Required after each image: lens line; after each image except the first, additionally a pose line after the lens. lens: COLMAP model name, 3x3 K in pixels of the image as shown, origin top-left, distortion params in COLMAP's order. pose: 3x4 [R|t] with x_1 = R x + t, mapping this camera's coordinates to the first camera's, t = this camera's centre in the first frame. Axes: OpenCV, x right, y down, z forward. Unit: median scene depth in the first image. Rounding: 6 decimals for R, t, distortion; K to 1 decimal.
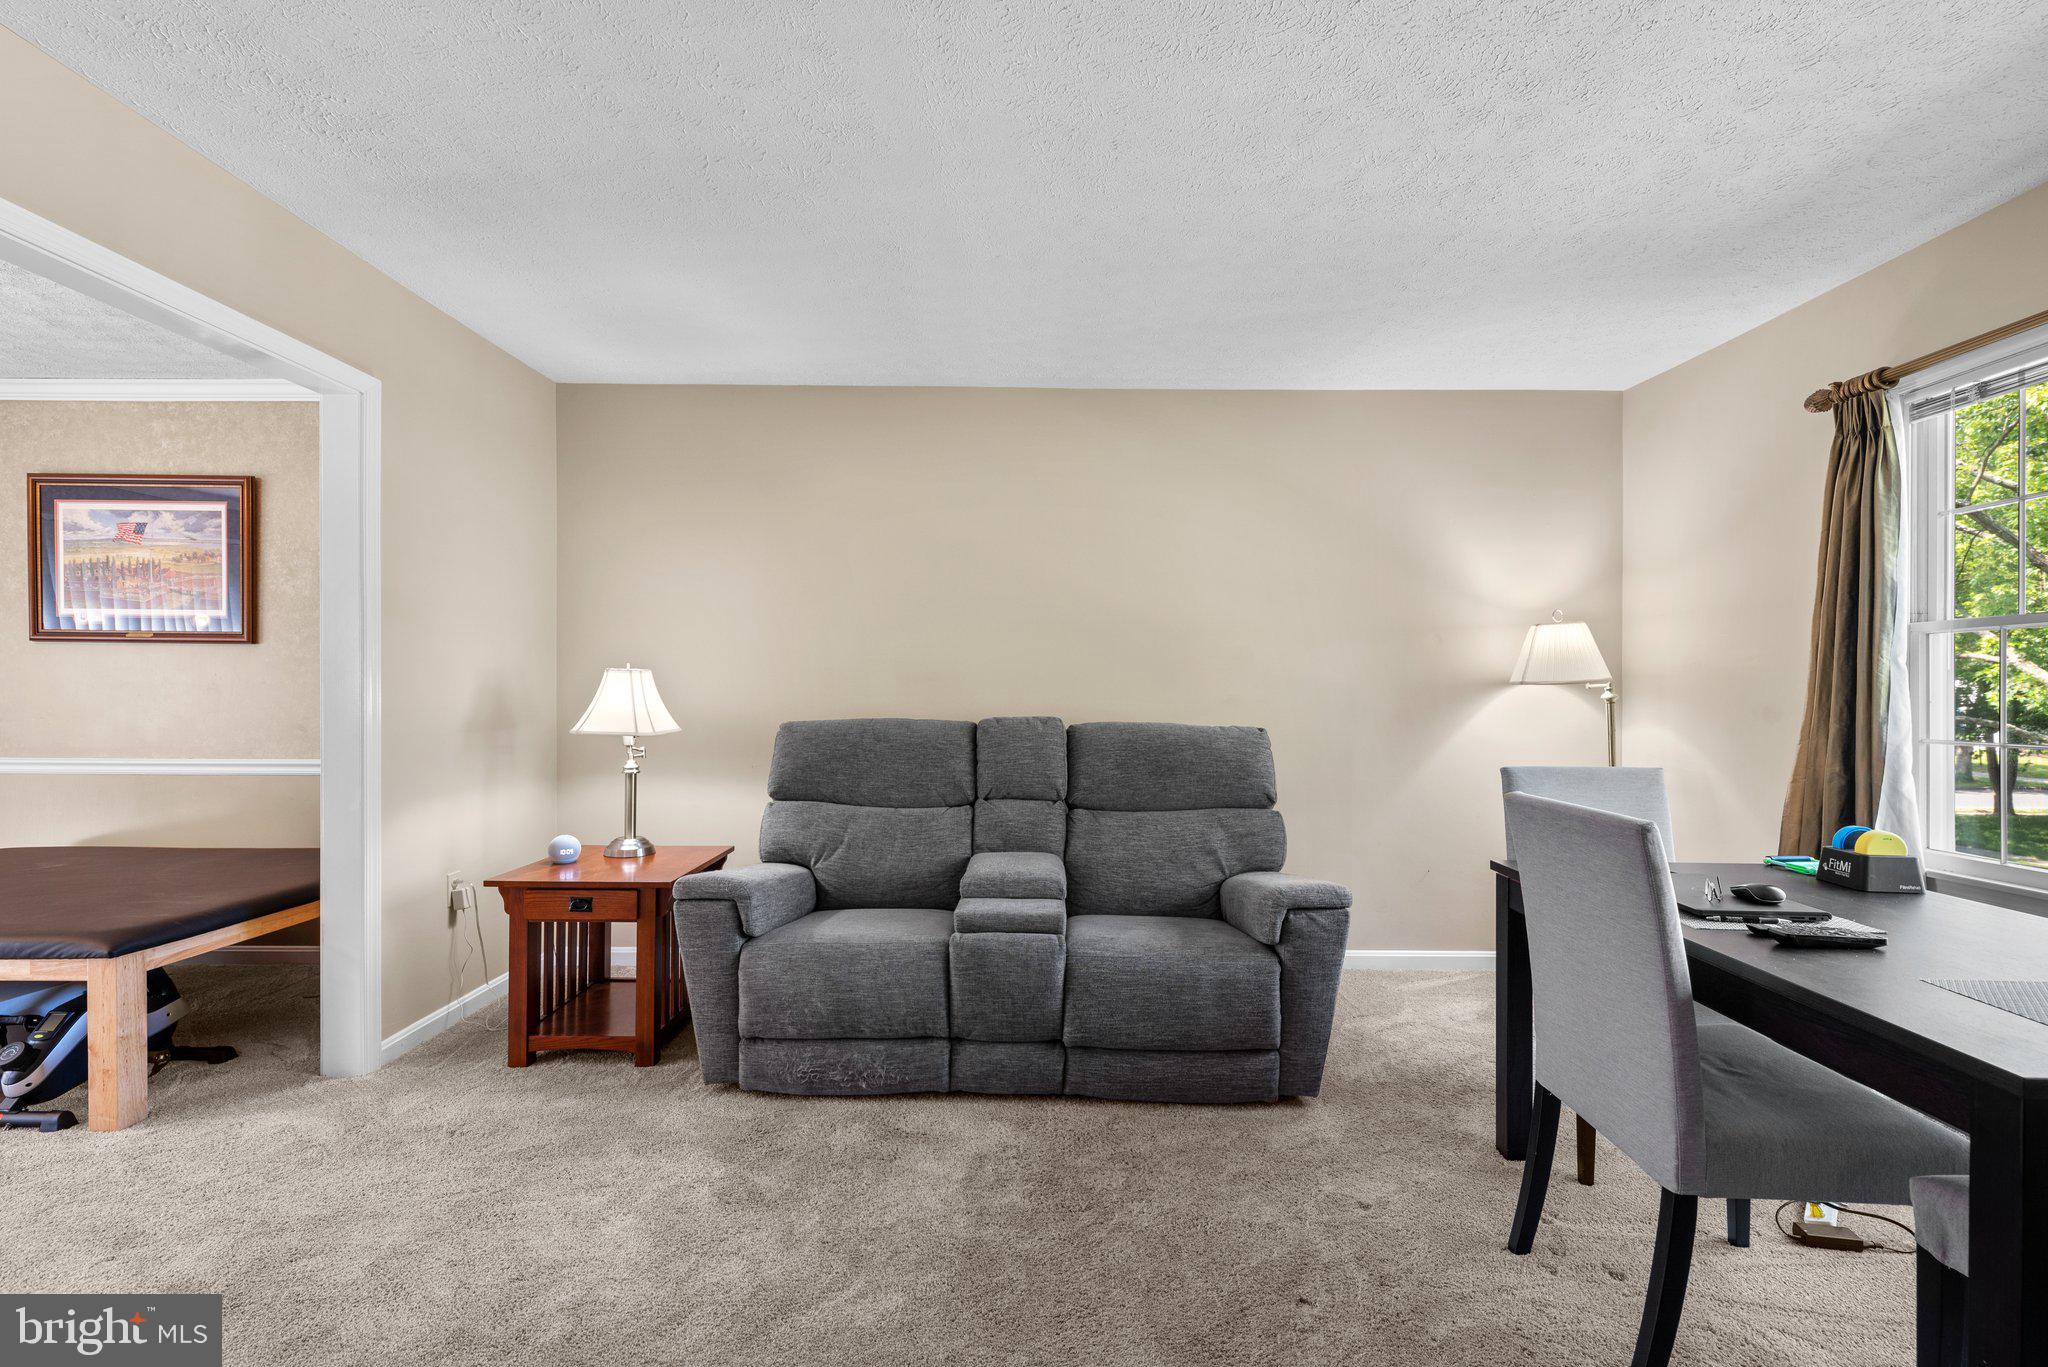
lens RADIAL K [[898.9, 0, 1023.2], [0, 898.9, 692.3], [0, 0, 1]] dist [0.000869, -0.001320]
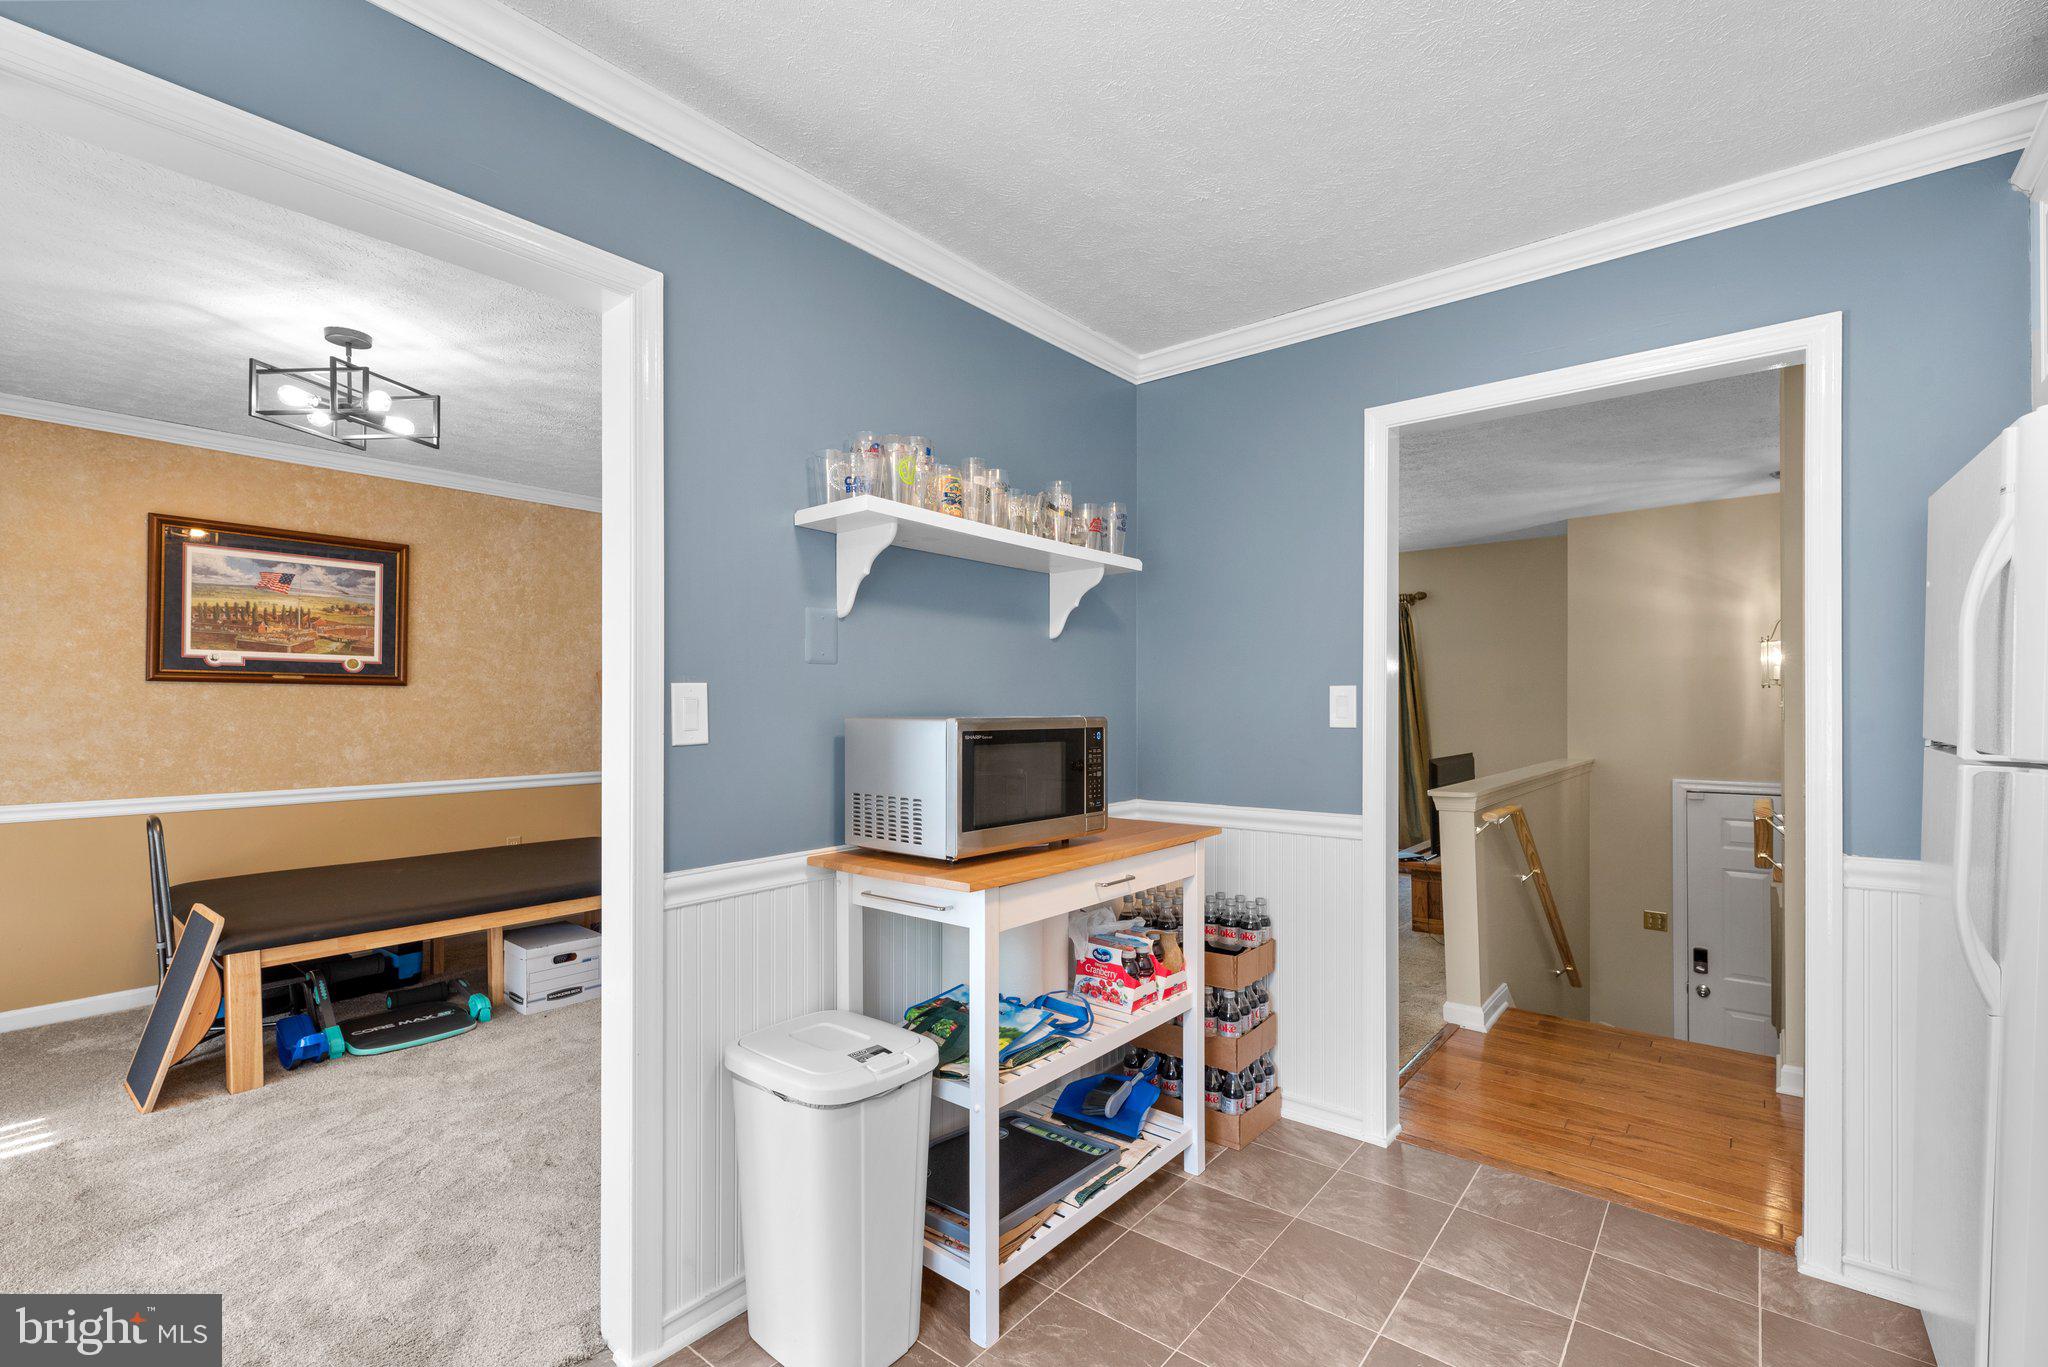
lens RADIAL K [[898.9, 0, 1023.4], [0, 898.9, 702.9], [0, 0, 1]] dist [0.000869, -0.001320]
pose [[0.640248, -0.003625, 0.768159, -1.441860], [0.002555, 0.999993, 0.002589, -0.037318], [-0.768164, 0.000305, 0.640253, -0.447181]]
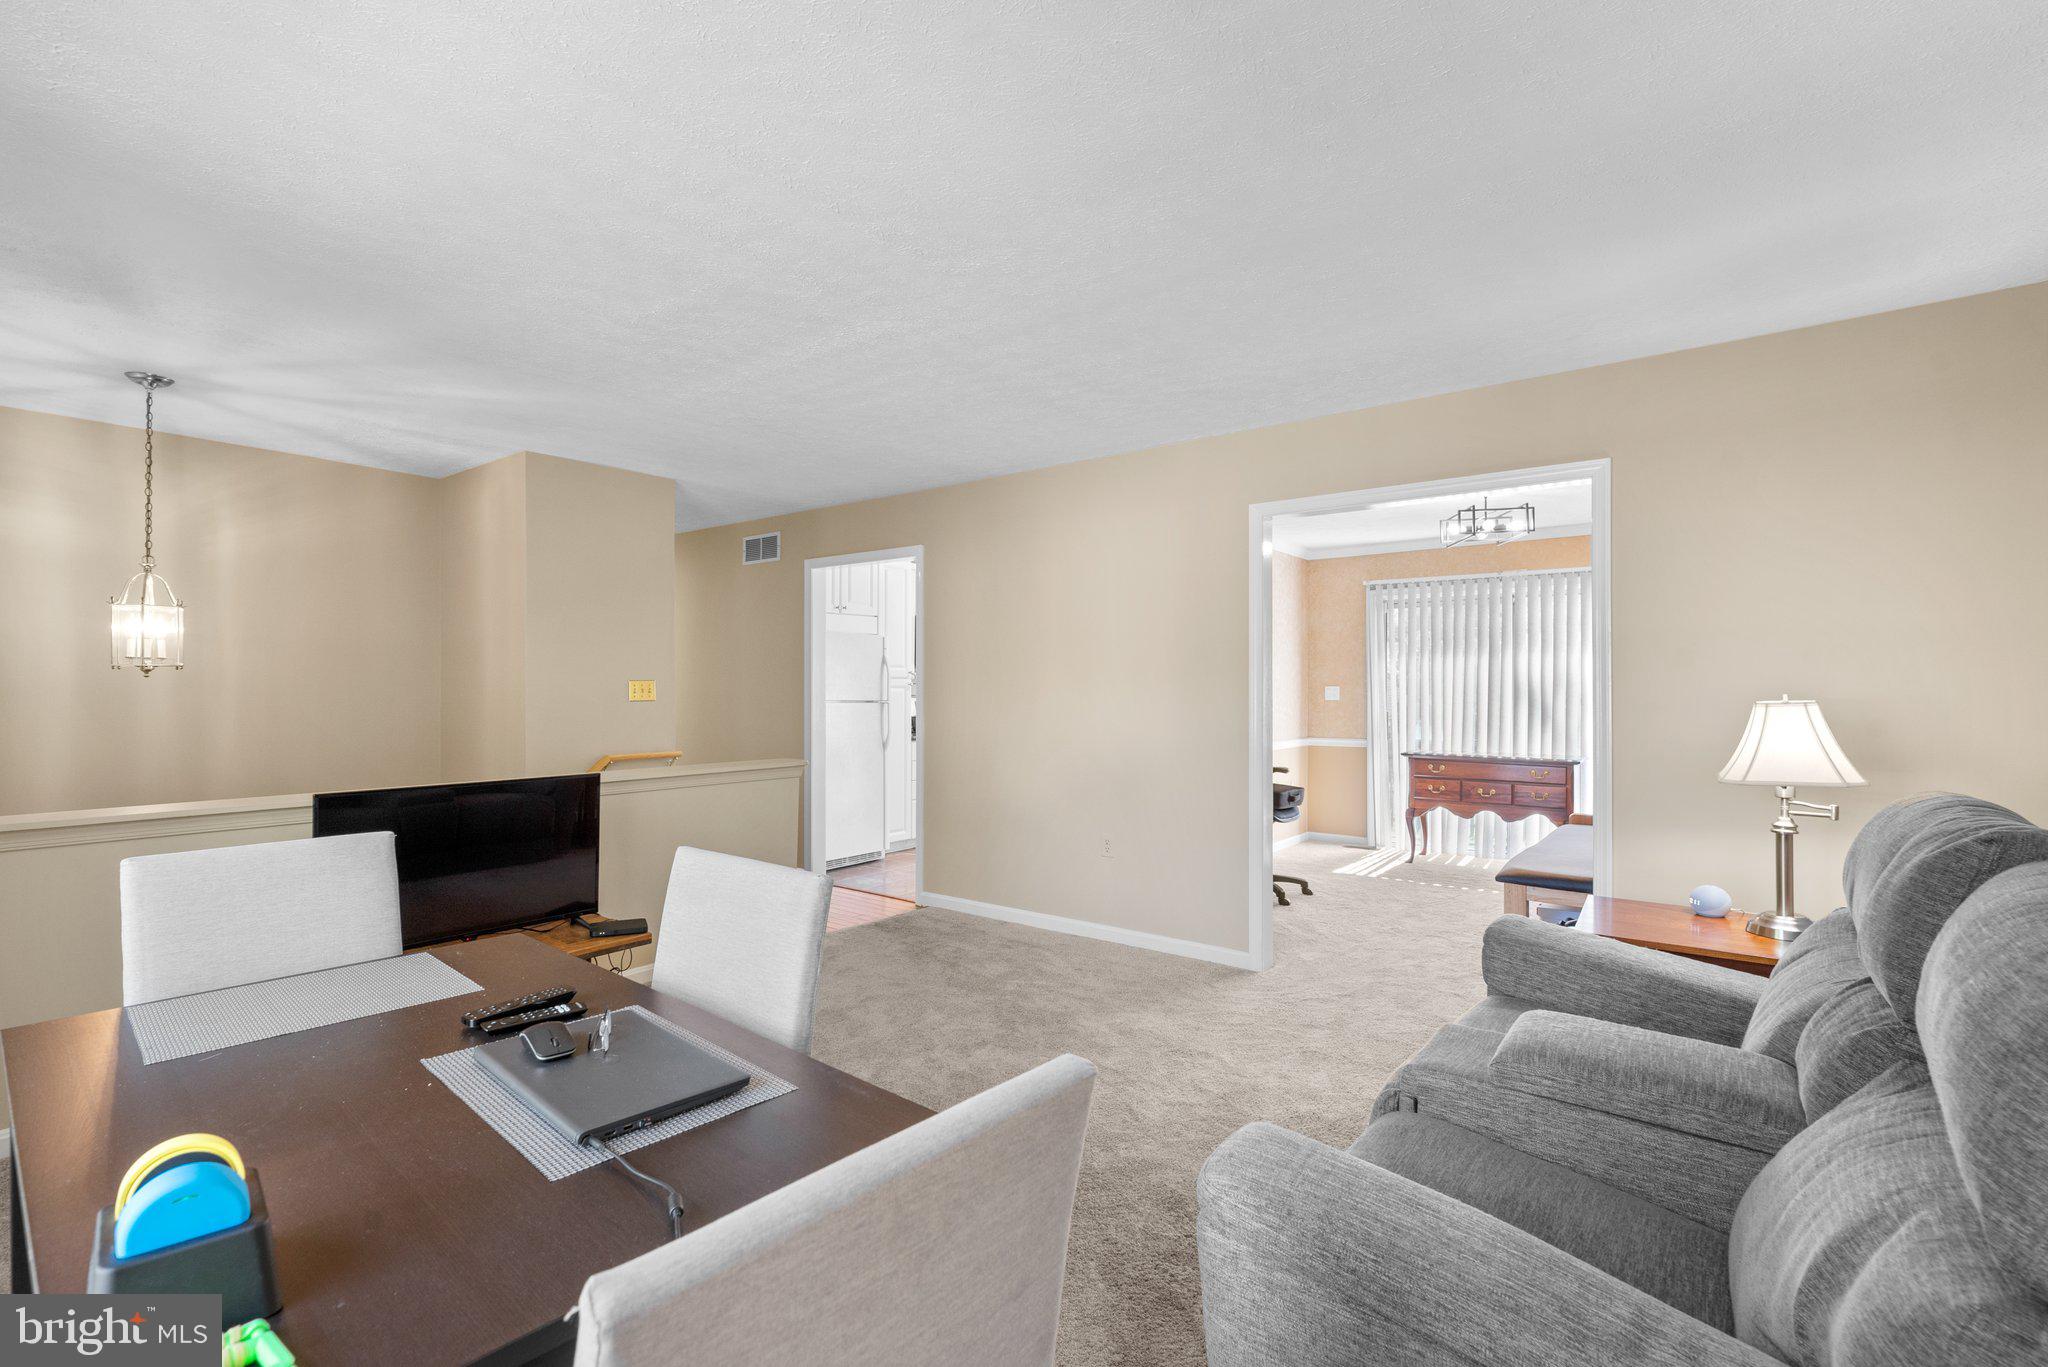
lens RADIAL K [[898.9, 0, 971.6], [0, 898.9, 680.8], [0, 0, 1]] dist [0.000869, -0.001320]
pose [[-0.640809, -0.010295, -0.767631, 0.619080], [-0.003542, 0.999939, -0.010454, -0.032845], [0.767692, -0.003980, -0.640807, 0.933419]]
